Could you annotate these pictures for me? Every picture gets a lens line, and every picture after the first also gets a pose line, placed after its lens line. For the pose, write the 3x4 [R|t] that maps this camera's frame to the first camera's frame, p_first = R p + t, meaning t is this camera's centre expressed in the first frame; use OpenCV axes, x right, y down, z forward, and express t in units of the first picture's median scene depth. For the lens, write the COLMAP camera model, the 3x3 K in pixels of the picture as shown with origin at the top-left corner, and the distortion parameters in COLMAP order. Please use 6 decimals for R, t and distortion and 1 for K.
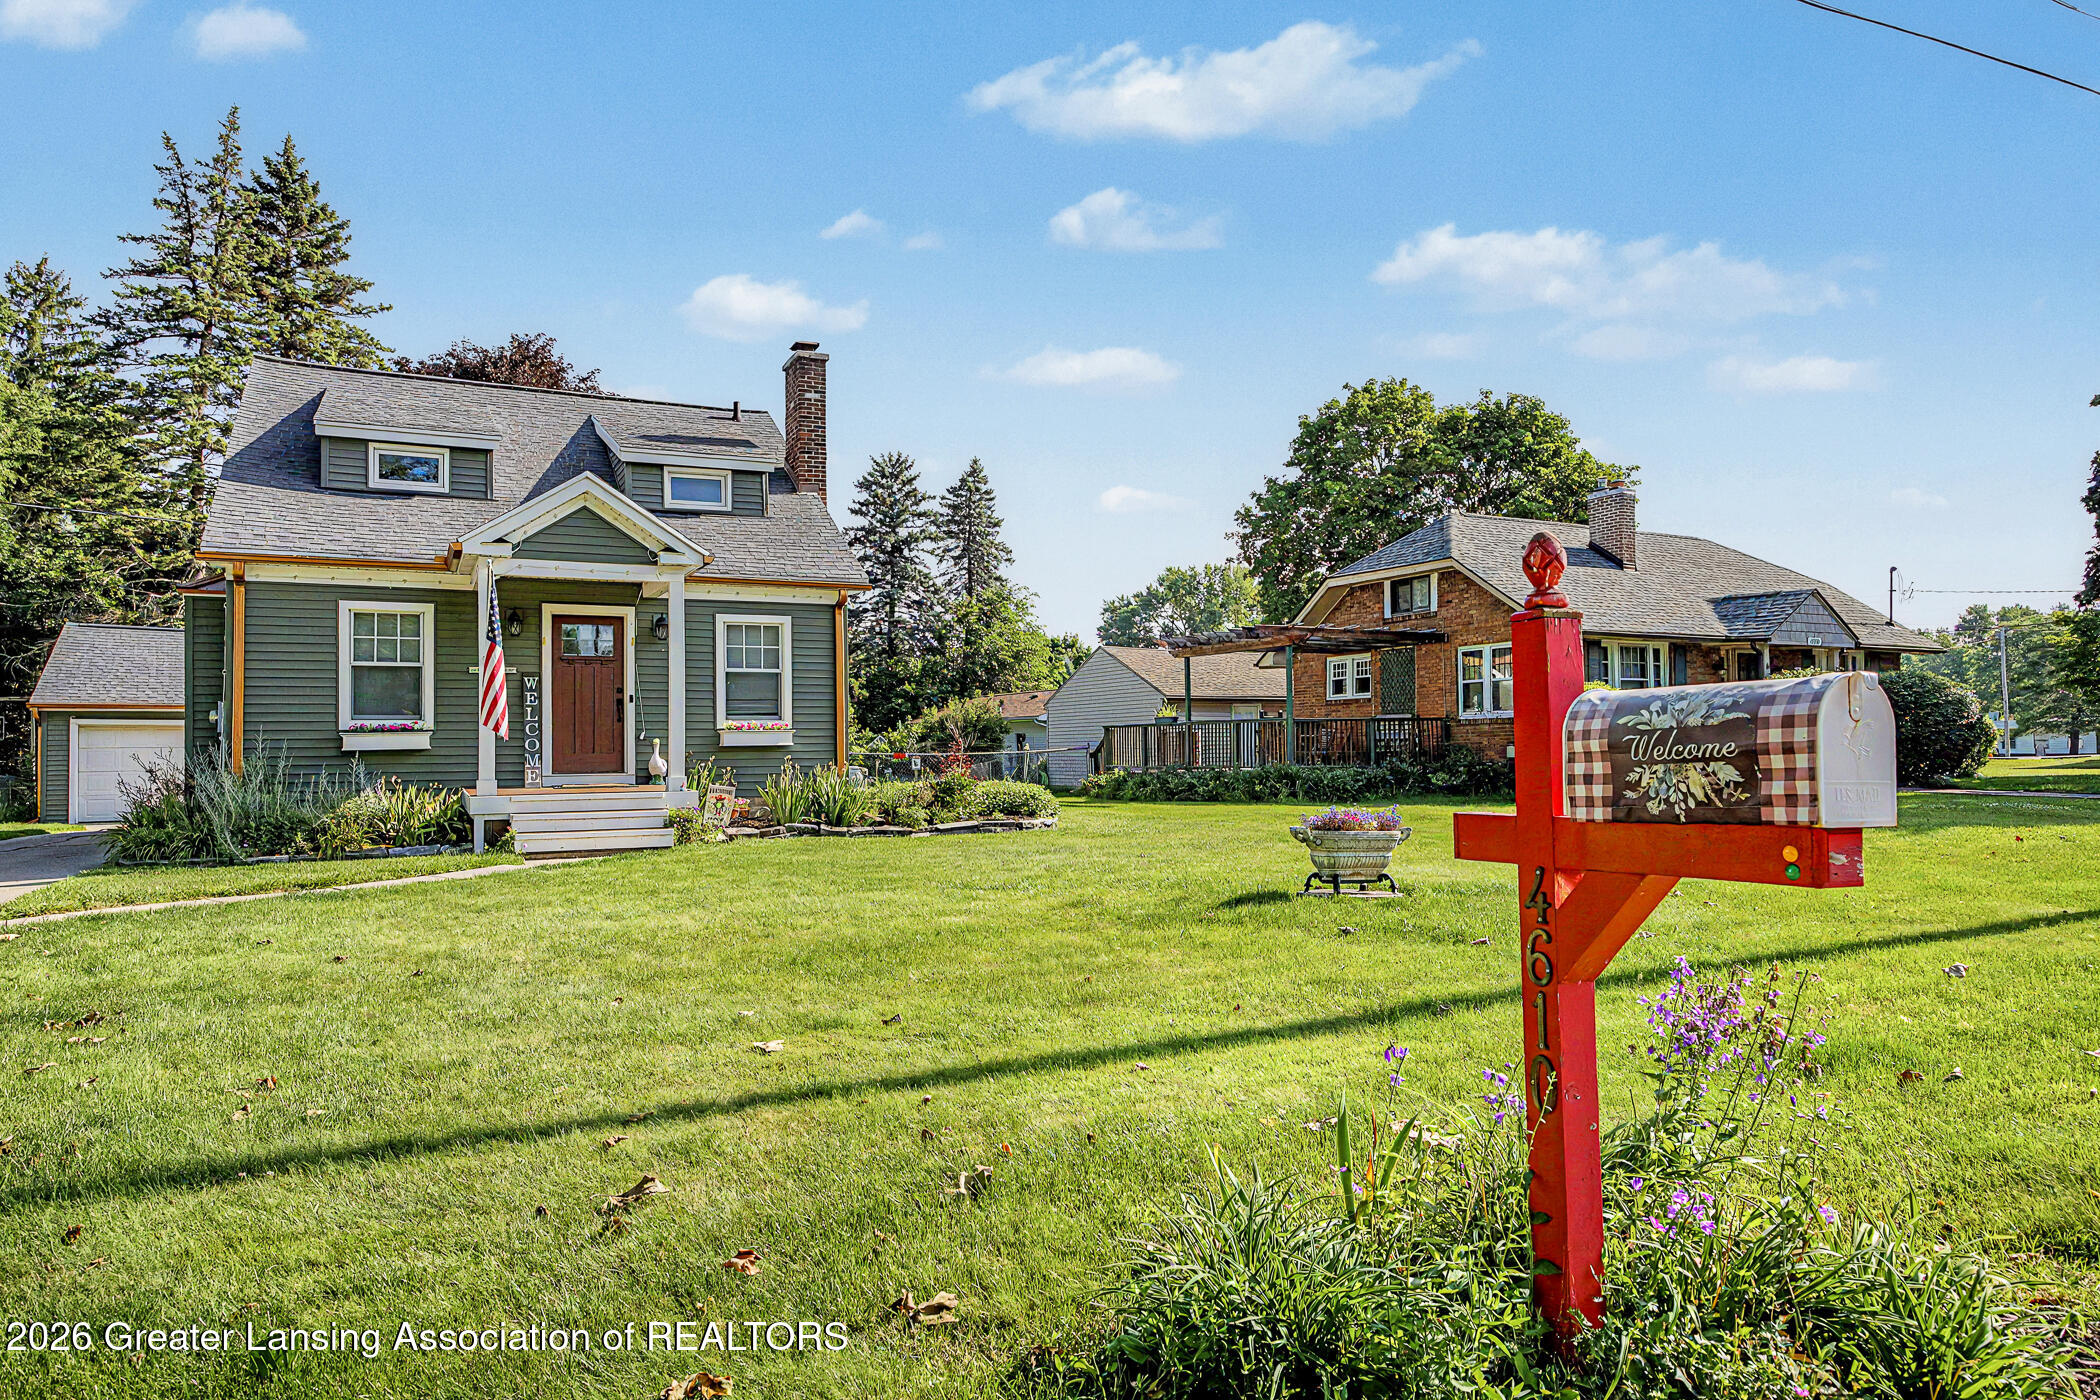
lens RADIAL K [[1351.4, 0, 1068.7], [0, 1351.4, 716.8], [0, 0, 1]] dist [-0.014205, 0.007610]
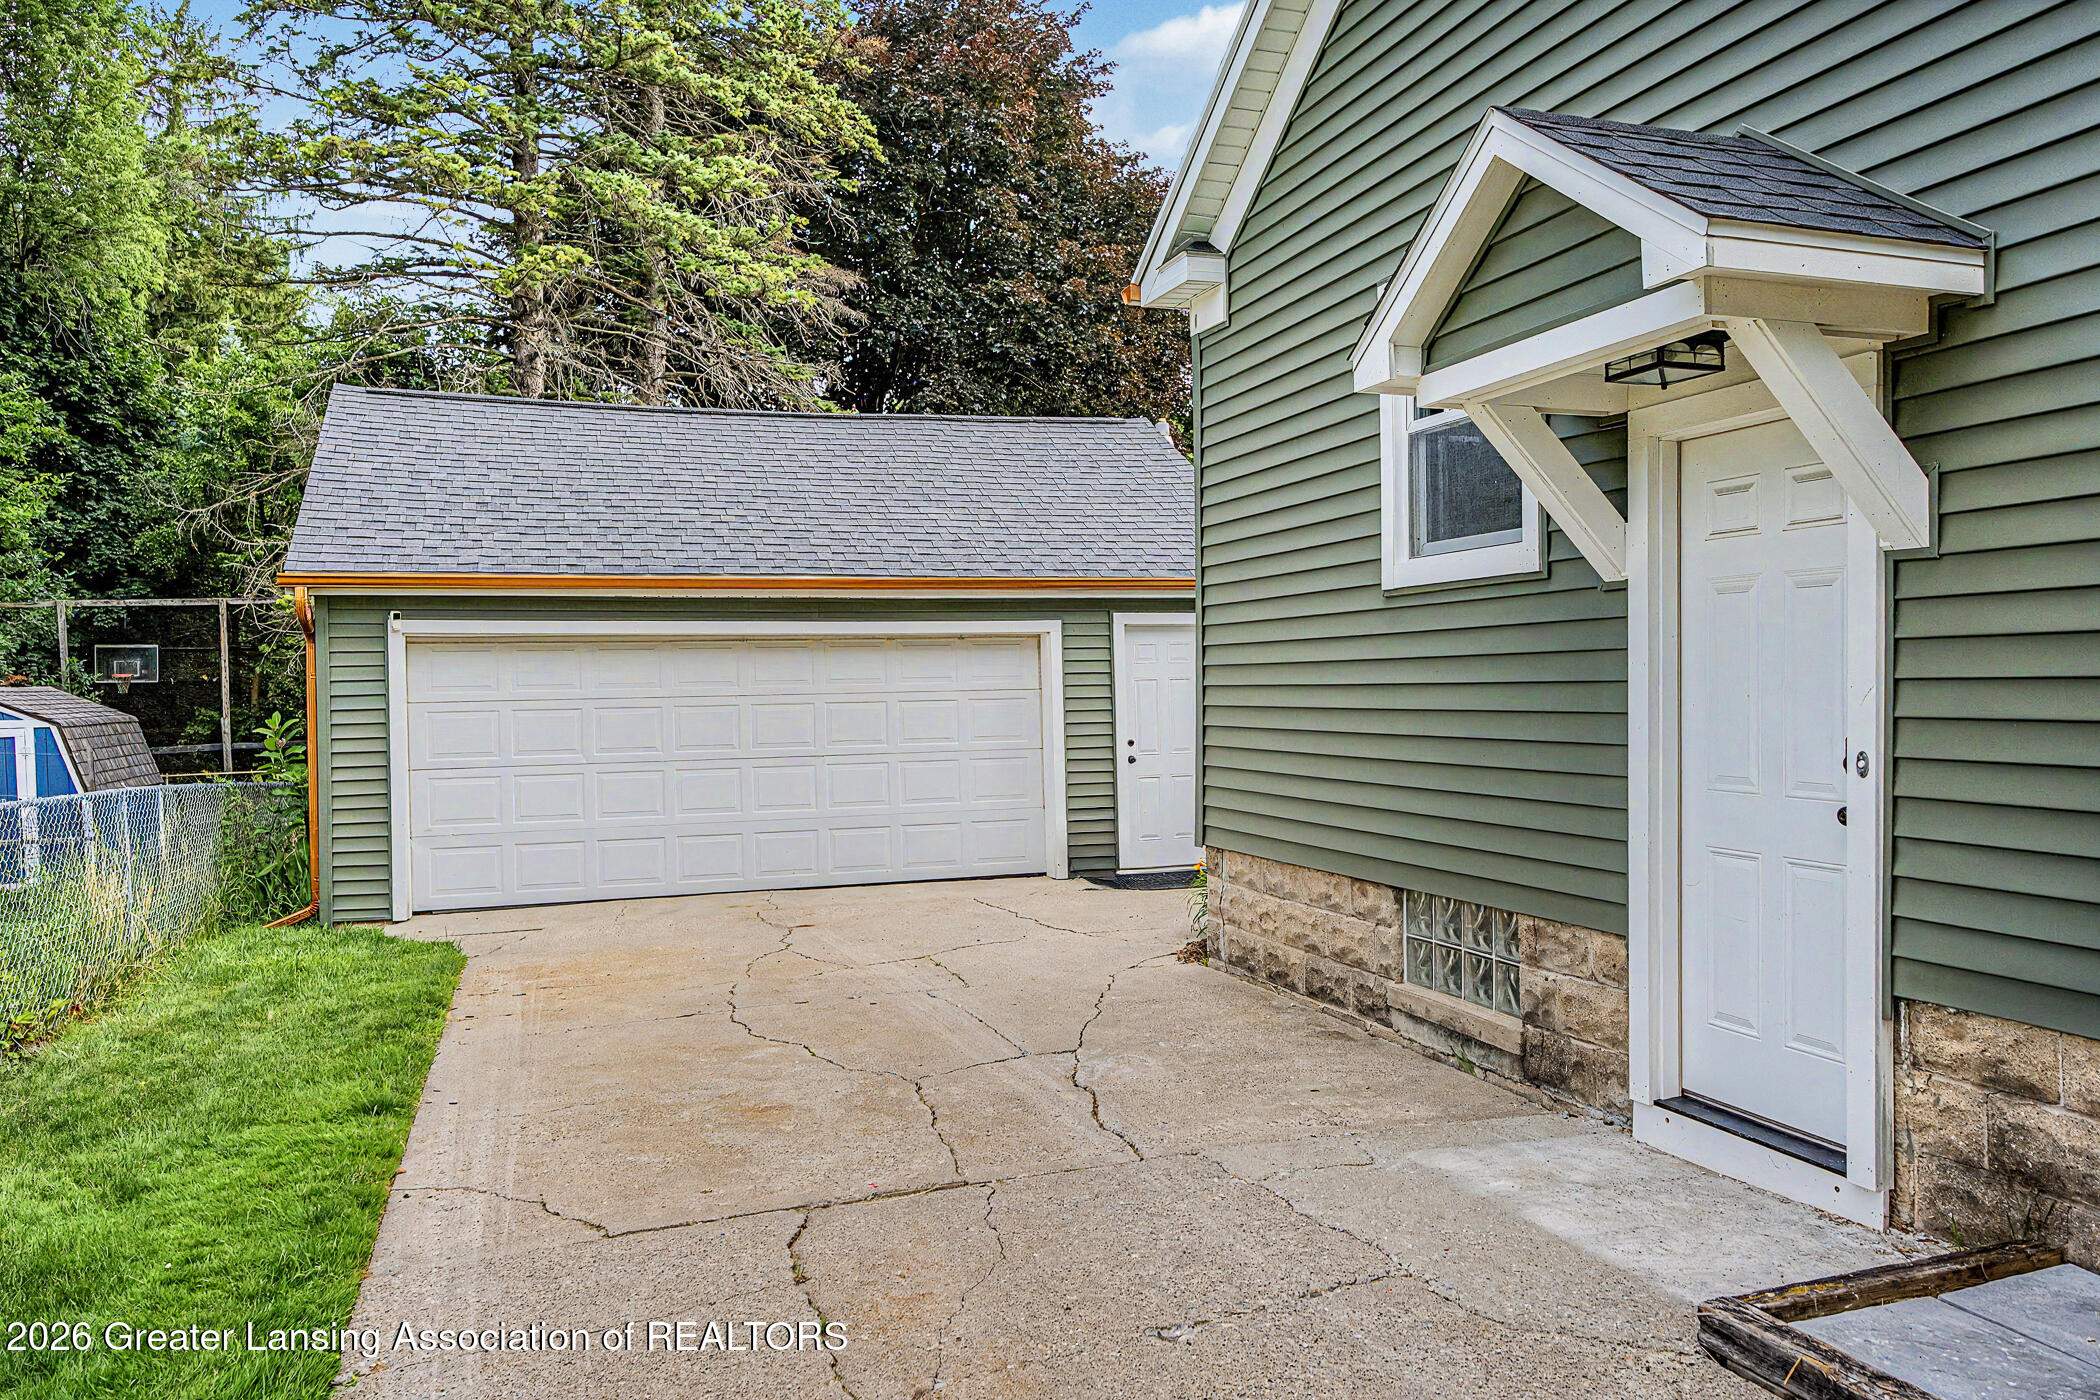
lens RADIAL K [[1523.2, 0, 1049.4], [0, 1523.2, 680.3], [0, 0, 1]] dist [-0.030852, 0.035693]
pose [[0.992322, -0.004882, -0.123583, -0.539035], [0.007145, 0.999815, 0.017875, 0.012620], [0.123473, -0.018621, 0.992173, 0.650297]]
